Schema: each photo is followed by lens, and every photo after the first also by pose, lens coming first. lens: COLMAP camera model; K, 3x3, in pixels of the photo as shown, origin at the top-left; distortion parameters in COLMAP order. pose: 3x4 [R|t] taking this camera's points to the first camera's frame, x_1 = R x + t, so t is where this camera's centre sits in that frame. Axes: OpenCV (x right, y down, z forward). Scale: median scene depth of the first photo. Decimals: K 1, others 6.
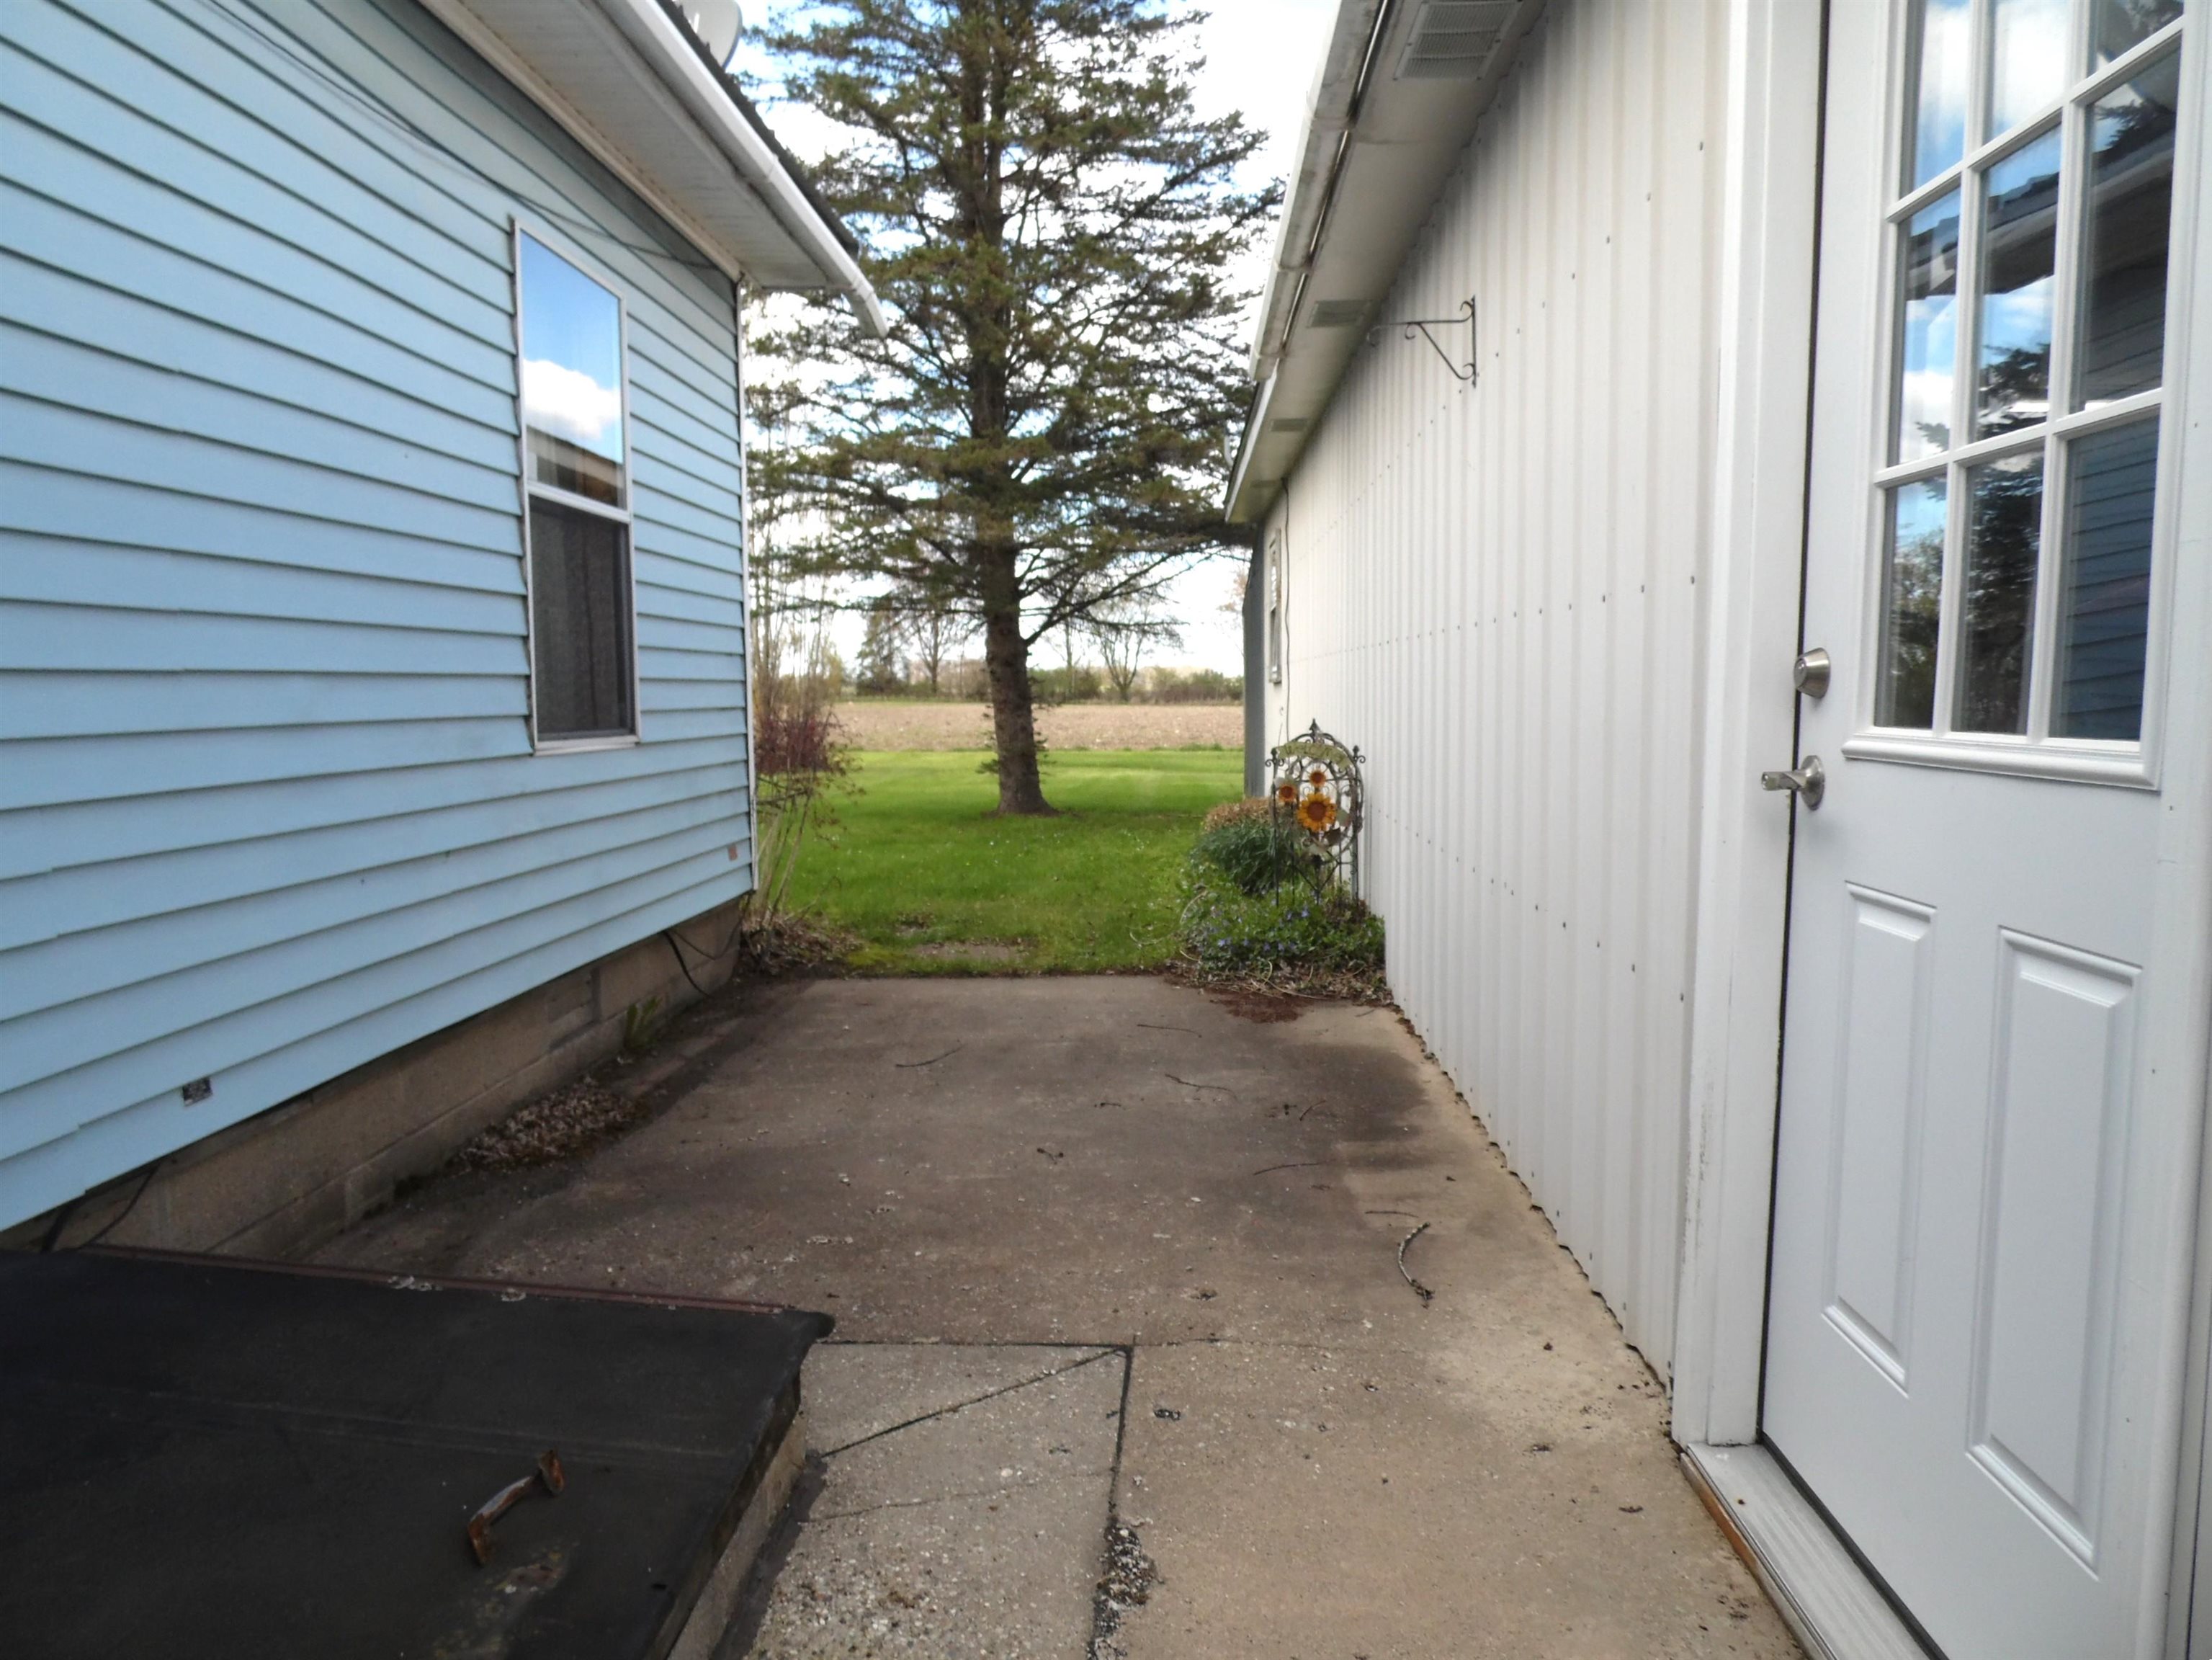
lens RADIAL K [[1505.5, 0, 1104.8], [0, 1505.5, 816.4], [0, 0, 1]] dist [-0.006335, -0.004158]
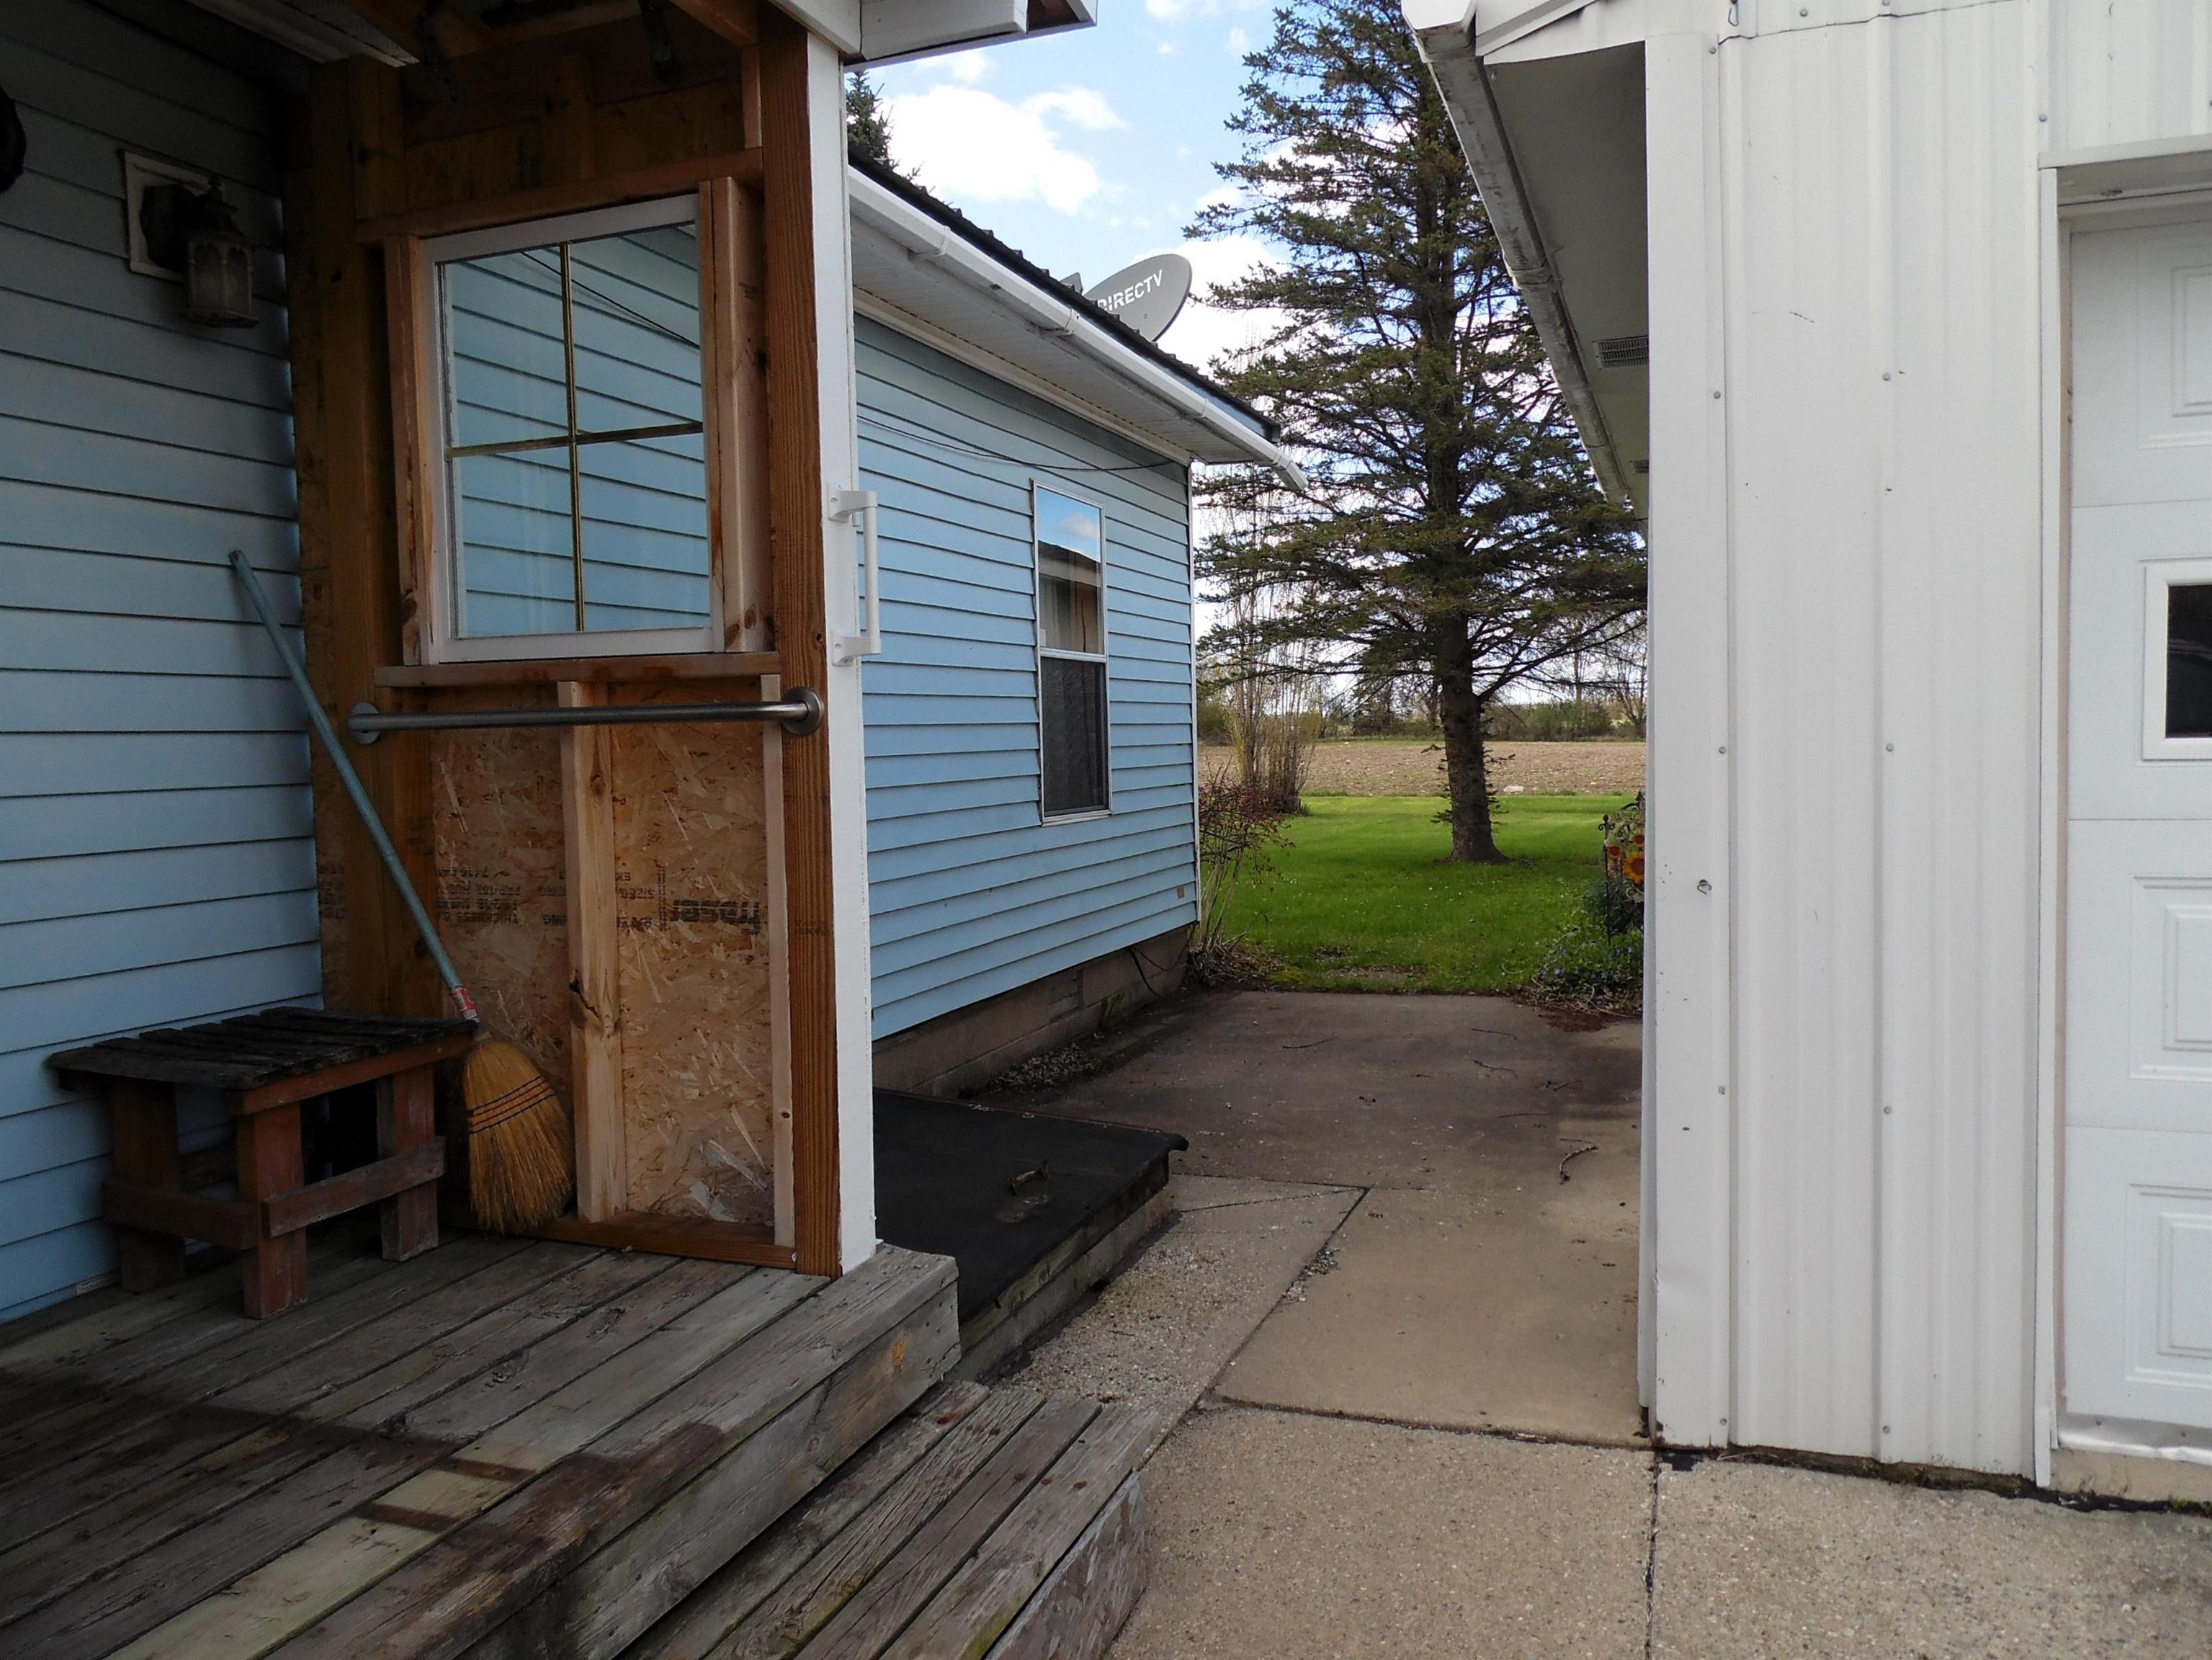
lens RADIAL K [[1628.1, 0, 1113.0], [0, 1628.1, 827.9], [0, 0, 1]] dist [-0.010814, -0.003653]
pose [[0.949540, 0.005124, -0.313604, 0.167906], [-0.010820, 0.999807, -0.016423, -0.009762], [0.313460, 0.018988, 0.949412, -0.442593]]
